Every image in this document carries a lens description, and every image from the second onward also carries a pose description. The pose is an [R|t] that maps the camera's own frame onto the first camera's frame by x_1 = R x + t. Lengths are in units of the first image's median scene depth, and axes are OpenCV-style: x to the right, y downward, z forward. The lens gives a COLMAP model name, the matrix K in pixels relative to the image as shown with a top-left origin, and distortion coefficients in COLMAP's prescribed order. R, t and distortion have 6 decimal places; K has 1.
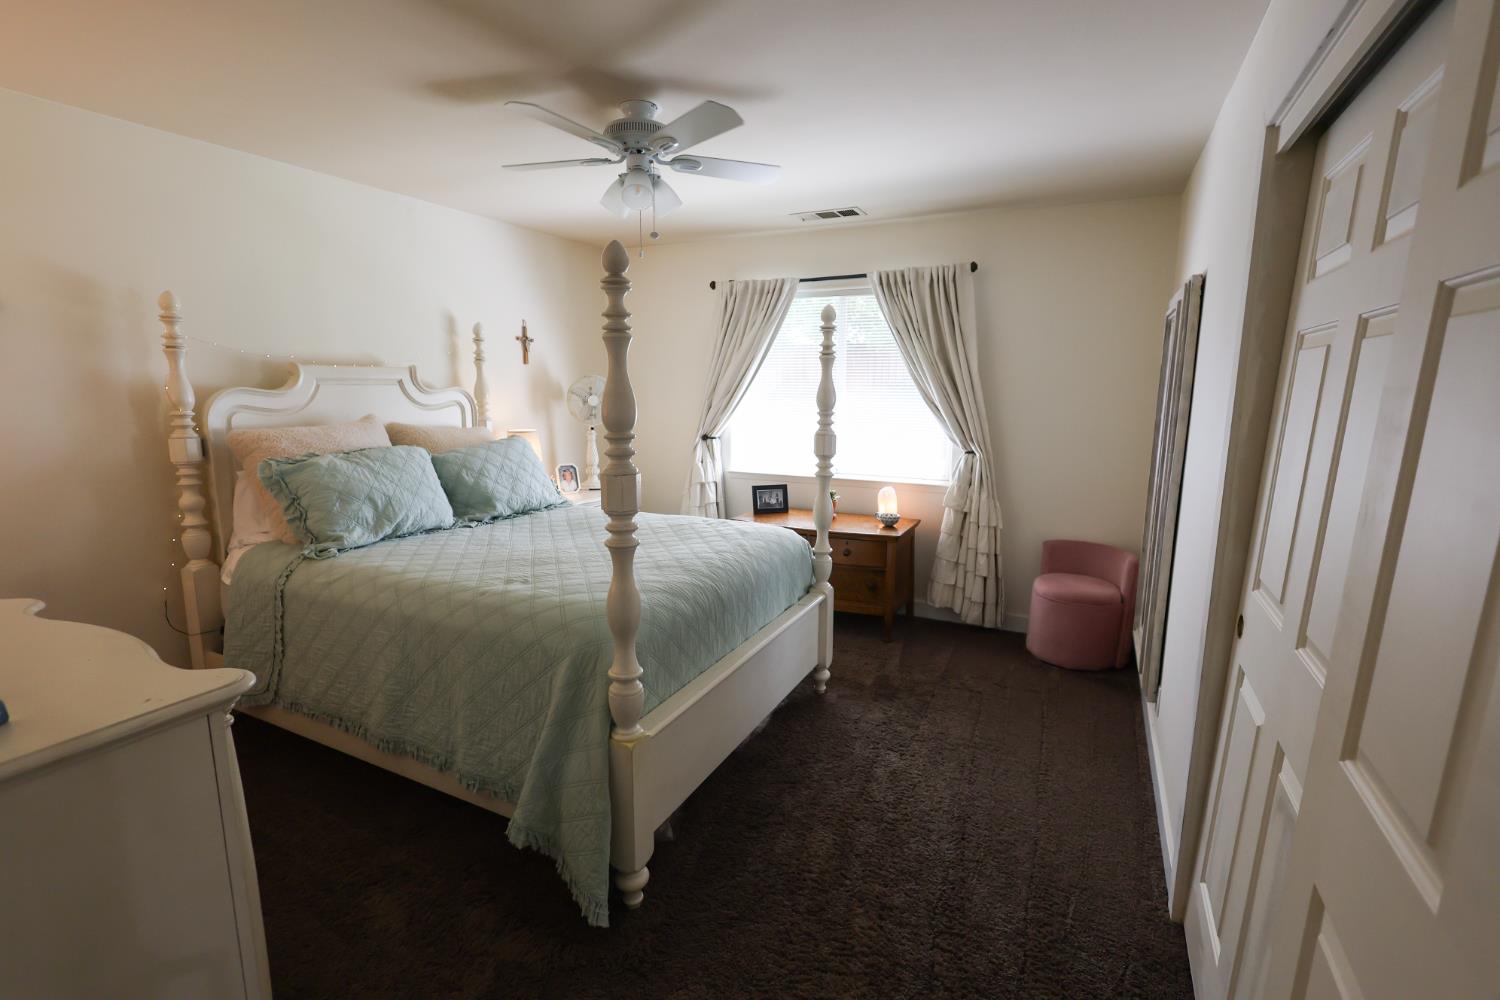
lens RADIAL K [[692.0, 0, 737.2], [0, 692.0, 508.6], [0, 0, 1]] dist [-0.004112, -0.000020]
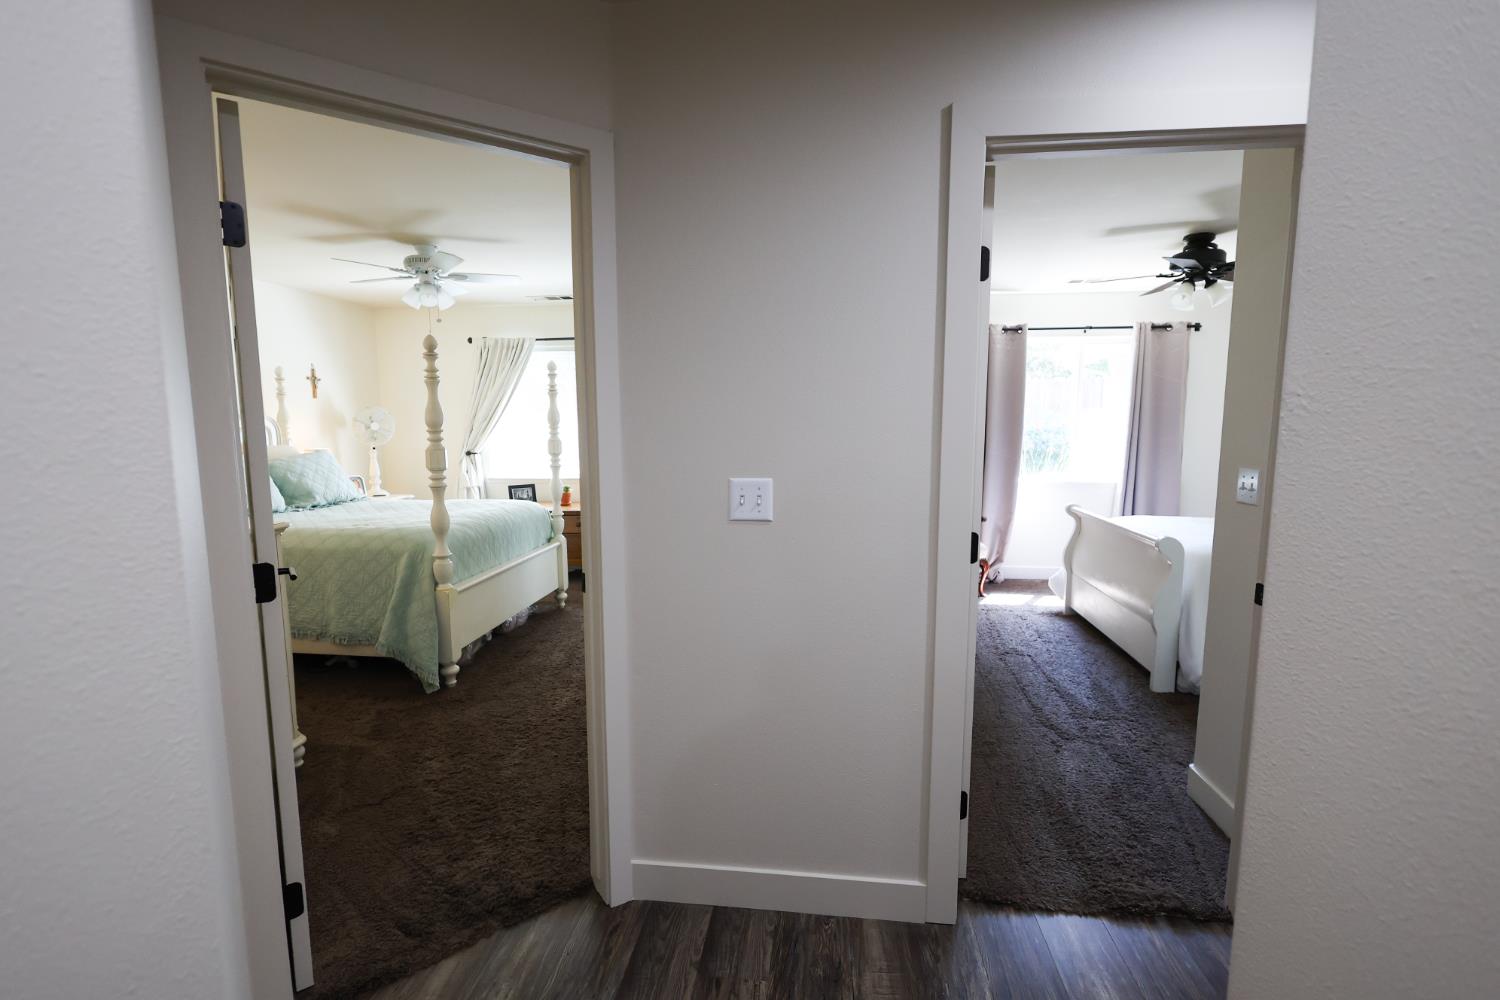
lens RADIAL K [[719.4, 0, 745.8], [0, 719.4, 501.9], [0, 0, 1]] dist [-0.002830, 0.000965]
pose [[0.941561, -0.048252, 0.333369, -0.016081], [0.071005, 0.995880, -0.056400, 0.153645], [-0.329274, 0.076775, 0.941108, -0.672146]]
